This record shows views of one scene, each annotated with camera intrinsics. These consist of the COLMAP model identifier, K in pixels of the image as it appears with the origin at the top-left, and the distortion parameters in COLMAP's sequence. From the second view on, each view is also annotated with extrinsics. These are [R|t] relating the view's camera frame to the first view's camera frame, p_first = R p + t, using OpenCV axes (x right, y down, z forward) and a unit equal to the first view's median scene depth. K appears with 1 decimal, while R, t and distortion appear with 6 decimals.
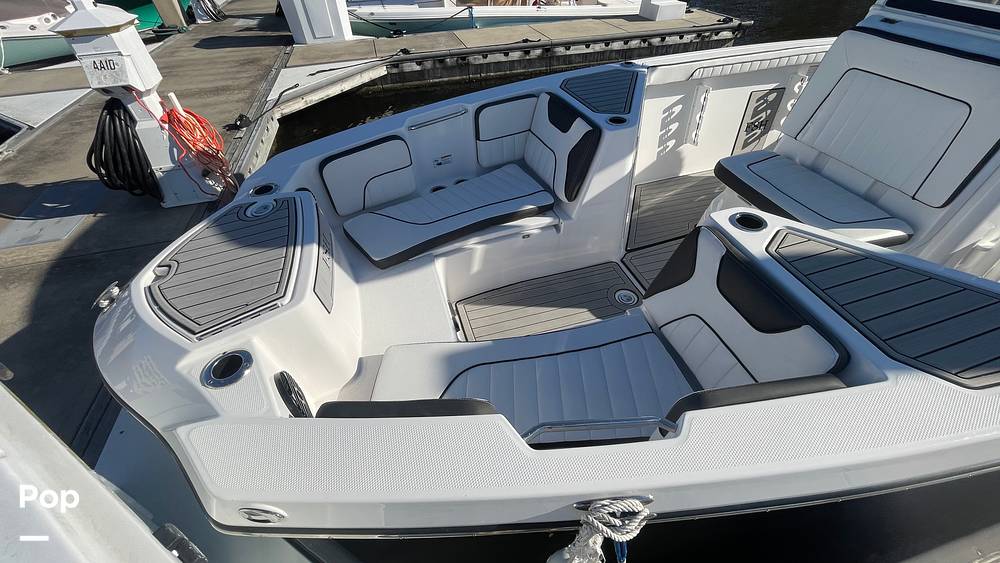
lens RADIAL K [[410.4, 0, 494.9], [0, 410.4, 287.1], [0, 0, 1]] dist [-0.009051, 0.000197]
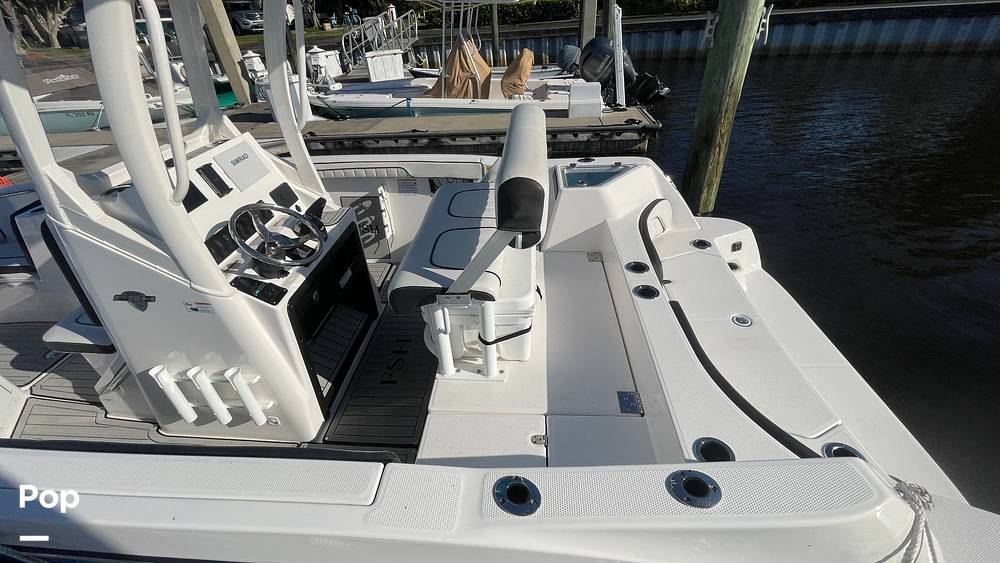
lens RADIAL K [[401.3, 0, 503.3], [0, 401.3, 300.6], [0, 0, 1]] dist [0.000925, 0.000227]
pose [[0.933637, 0.188531, -0.304596, 0.770984], [-0.220535, 0.972568, -0.073999, -0.129802], [0.282289, 0.136263, 0.949603, 0.093181]]
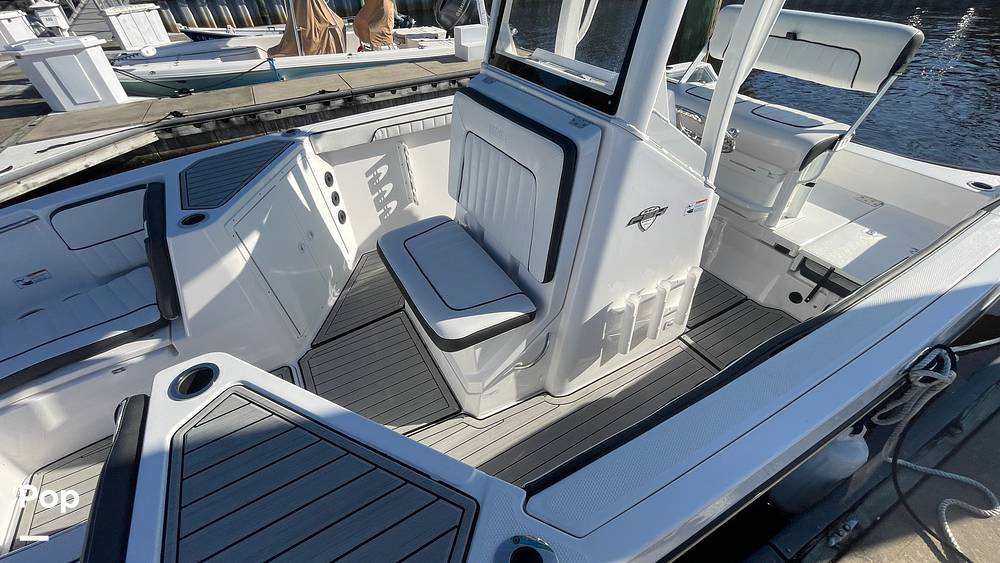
lens RADIAL K [[394.4, 0, 501.2], [0, 394.4, 289.7], [0, 0, 1]] dist [-0.010158, 0.006142]
pose [[0.974171, -0.153912, 0.165233, 0.275476], [0.160660, 0.986607, -0.028200, -0.054994], [-0.158680, 0.054018, 0.985851, 0.053714]]
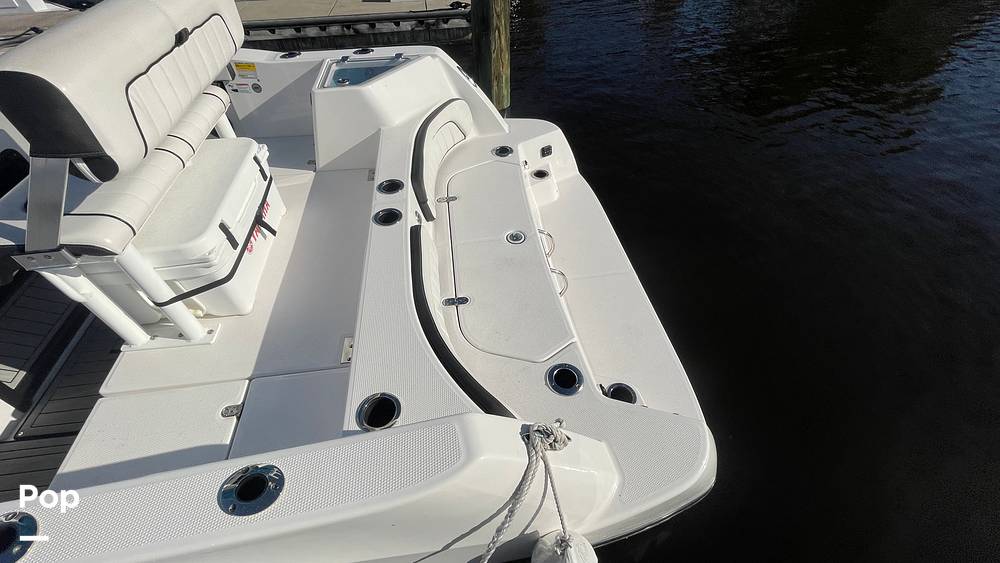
lens RADIAL K [[393.5, 0, 473.8], [0, 393.5, 309.5], [0, 0, 1]] dist [-0.010171, 0.000308]
pose [[0.985127, 0.131181, -0.110978, 0.904664], [-0.117723, 0.985746, 0.120192, -0.171589], [0.125163, -0.105340, 0.986528, 0.188005]]
